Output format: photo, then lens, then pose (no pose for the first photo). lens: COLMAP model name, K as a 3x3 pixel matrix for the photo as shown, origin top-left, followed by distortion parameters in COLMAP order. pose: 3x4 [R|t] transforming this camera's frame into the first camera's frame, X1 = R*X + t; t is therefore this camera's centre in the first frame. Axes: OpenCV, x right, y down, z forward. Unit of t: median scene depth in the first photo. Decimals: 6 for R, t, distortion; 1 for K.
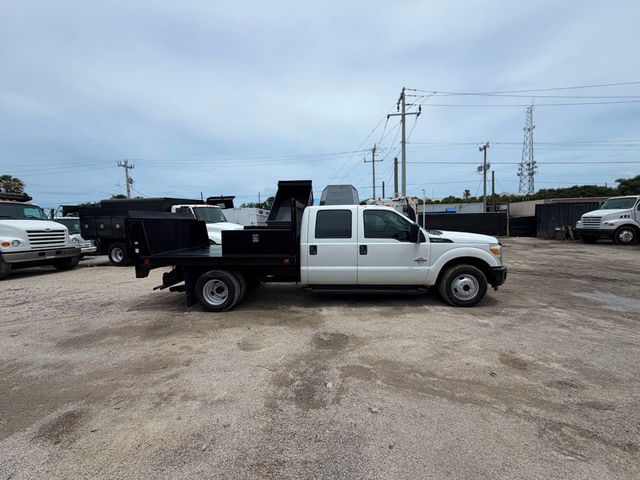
lens RADIAL K [[256.0, 0, 319.3], [0, 256.0, 240.4], [0, 0, 1]] dist [-0.001464, 0.000419]
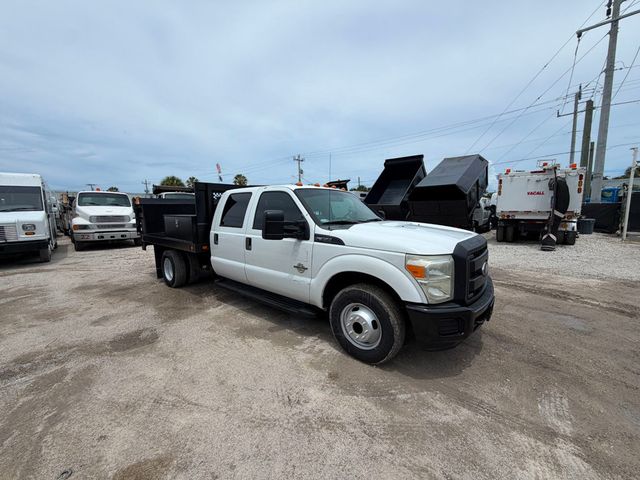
lens RADIAL K [[256.0, 0, 318.9], [0, 256.0, 241.8], [0, 0, 1]] dist [-0.001464, 0.000419]
pose [[0.802318, 0.083382, -0.591045, 0.811969], [-0.041737, 0.995608, 0.083800, -0.043244], [0.595436, -0.042566, 0.802274, 0.505736]]
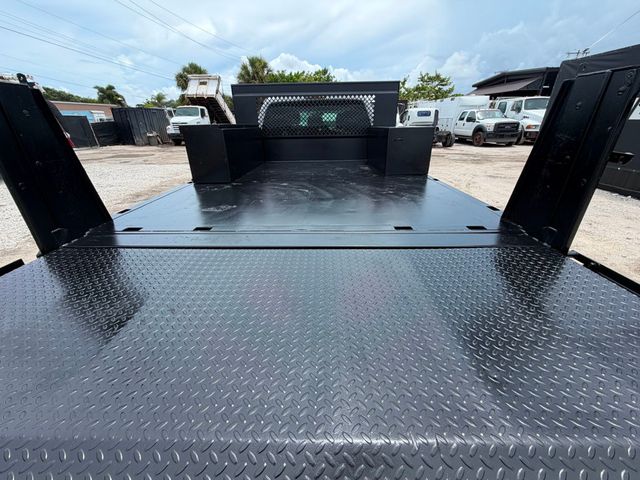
lens RADIAL K [[256.0, 0, 322.0], [0, 256.0, 236.5], [0, 0, 1]] dist [-0.001464, 0.000419]
pose [[-0.045663, -0.391804, 0.918915, -0.928830], [0.084301, 0.915082, 0.394359, -0.062198], [-0.995393, 0.095473, -0.008756, 1.240333]]
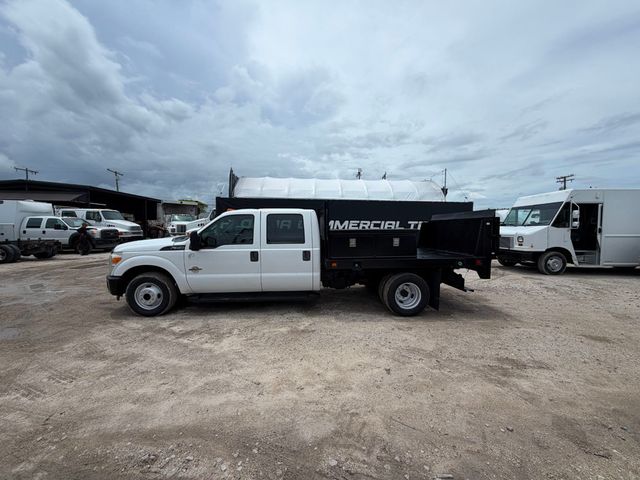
lens RADIAL K [[256.0, 0, 319.7], [0, 256.0, 235.9], [0, 0, 1]] dist [-0.001464, 0.000419]
pose [[-0.990899, 0.022000, -0.132795, 0.079849], [0.007898, 0.994356, 0.105801, -0.164355], [0.134373, 0.103790, -0.985480, 2.431646]]
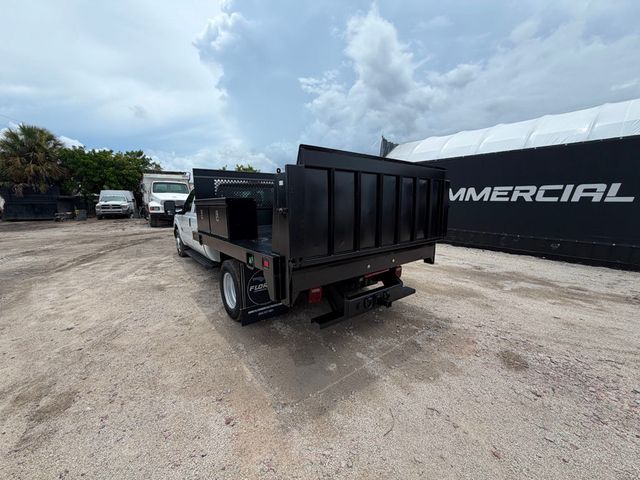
lens RADIAL K [[256.0, 0, 319.0], [0, 256.0, 238.1], [0, 0, 1]] dist [-0.001464, 0.000419]
pose [[-0.665096, -0.086359, 0.741747, -1.077885], [0.068784, 0.981983, 0.176004, -0.081921], [-0.743583, 0.168080, -0.647173, 1.780868]]
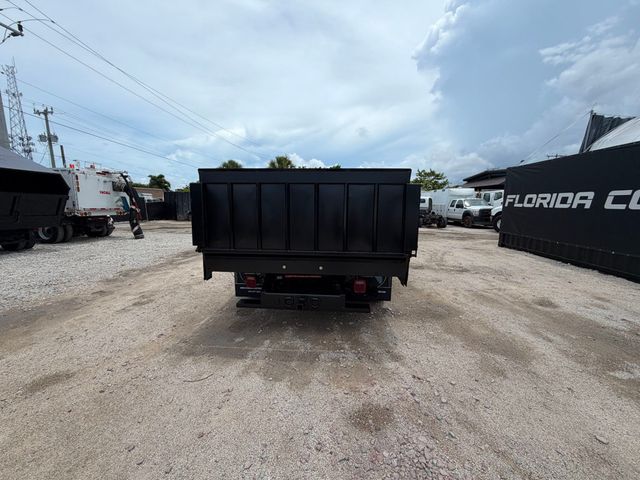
lens RADIAL K [[256.0, 0, 319.5], [0, 256.0, 239.6], [0, 0, 1]] dist [-0.001464, 0.000419]
pose [[0.014573, -0.112160, 0.993583, -1.351863], [0.062785, 0.991831, 0.111042, -0.042918], [-0.997921, 0.060764, 0.021496, 1.229538]]
